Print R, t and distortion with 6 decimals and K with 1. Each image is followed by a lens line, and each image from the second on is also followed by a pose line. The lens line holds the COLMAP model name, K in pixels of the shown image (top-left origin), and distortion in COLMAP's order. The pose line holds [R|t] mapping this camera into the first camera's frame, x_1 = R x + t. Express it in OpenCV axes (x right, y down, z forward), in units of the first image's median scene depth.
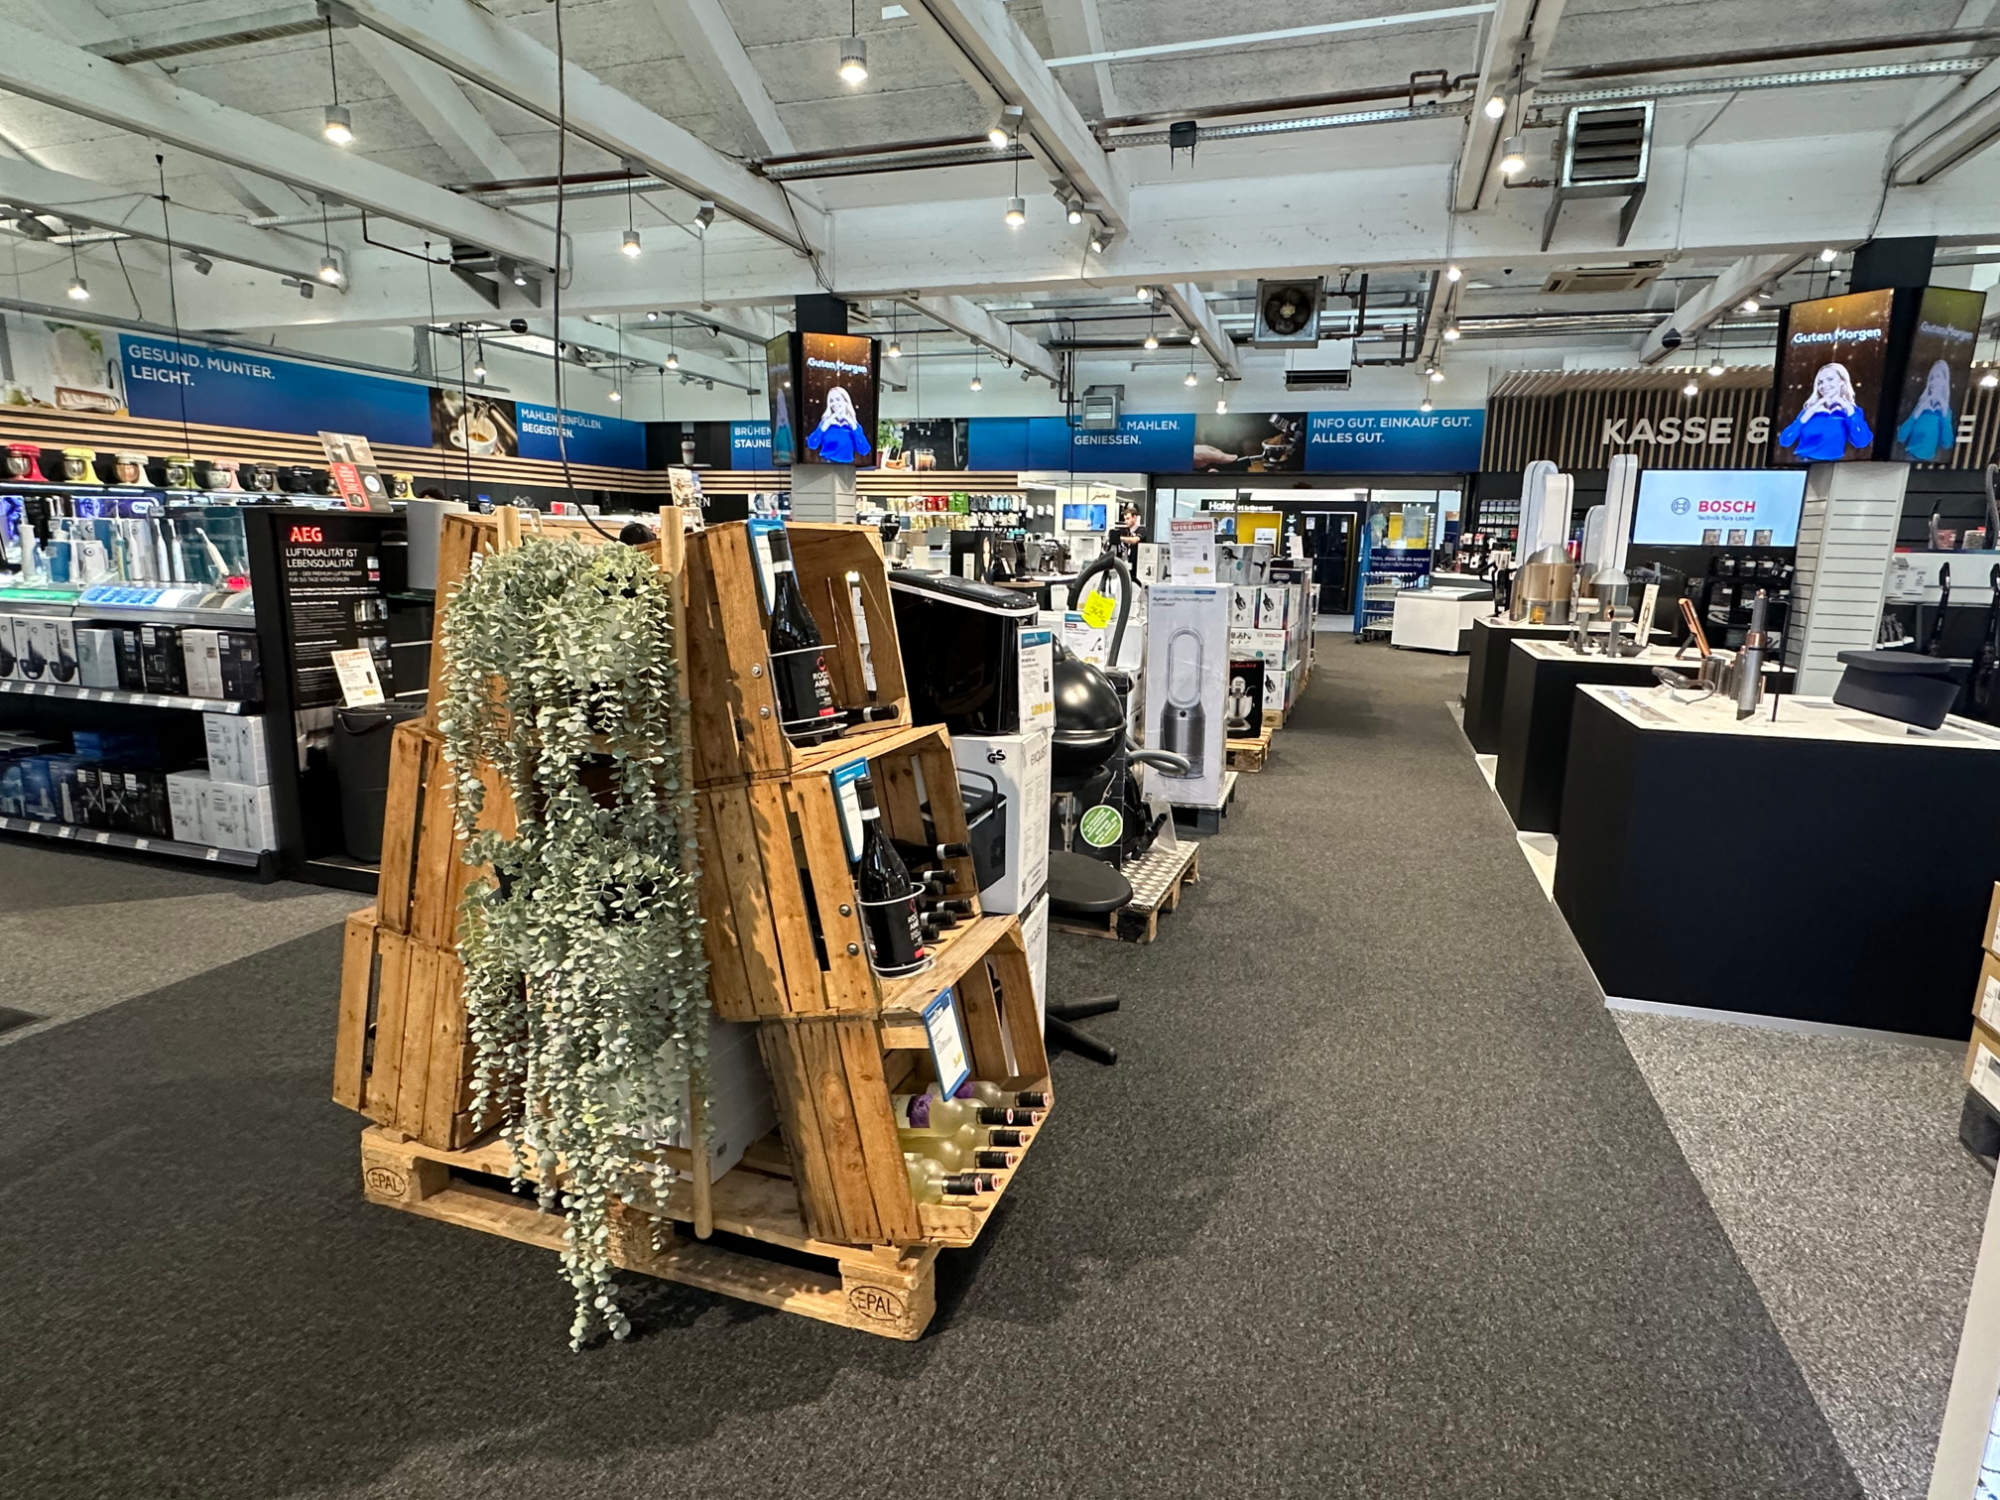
lens RADIAL K [[1096.2, 0, 989.5], [0, 1096.2, 754.8], [0, 0, 1]] dist [-0.008614, -0.001215]
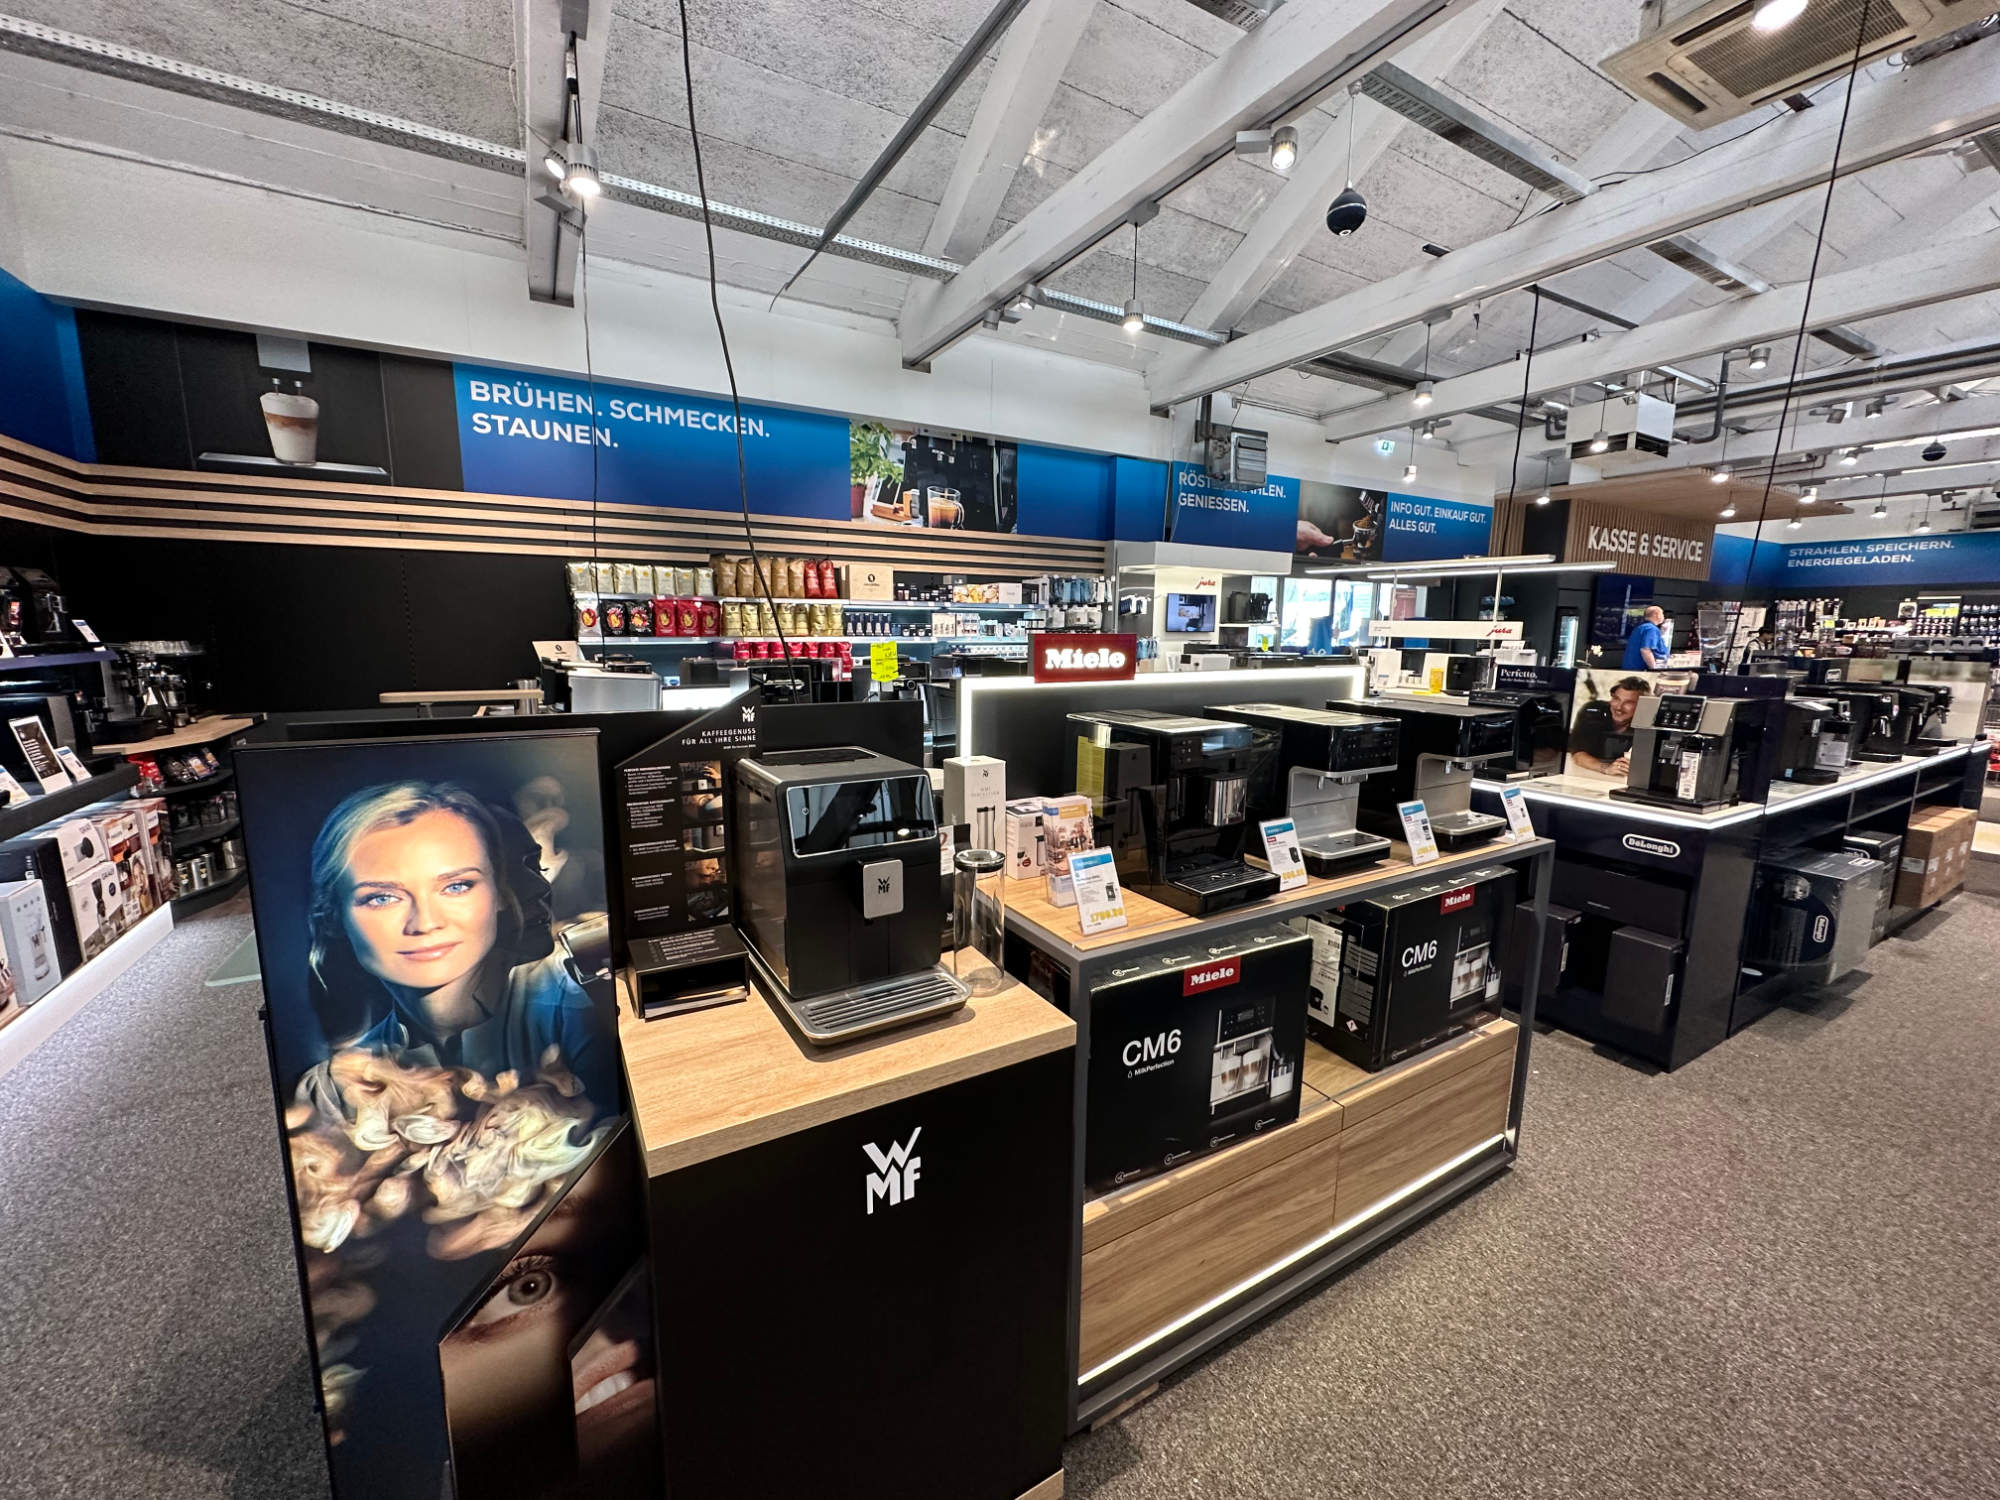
lens RADIAL K [[789.5, 0, 1001.2], [0, 789.5, 744.6], [0, 0, 1]] dist [-0.000606, -0.000494]
pose [[0.663135, -0.133437, 0.736510, -0.354428], [0.138137, 0.988897, 0.054788, -0.172155], [-0.735643, 0.065408, 0.674204, 0.730618]]
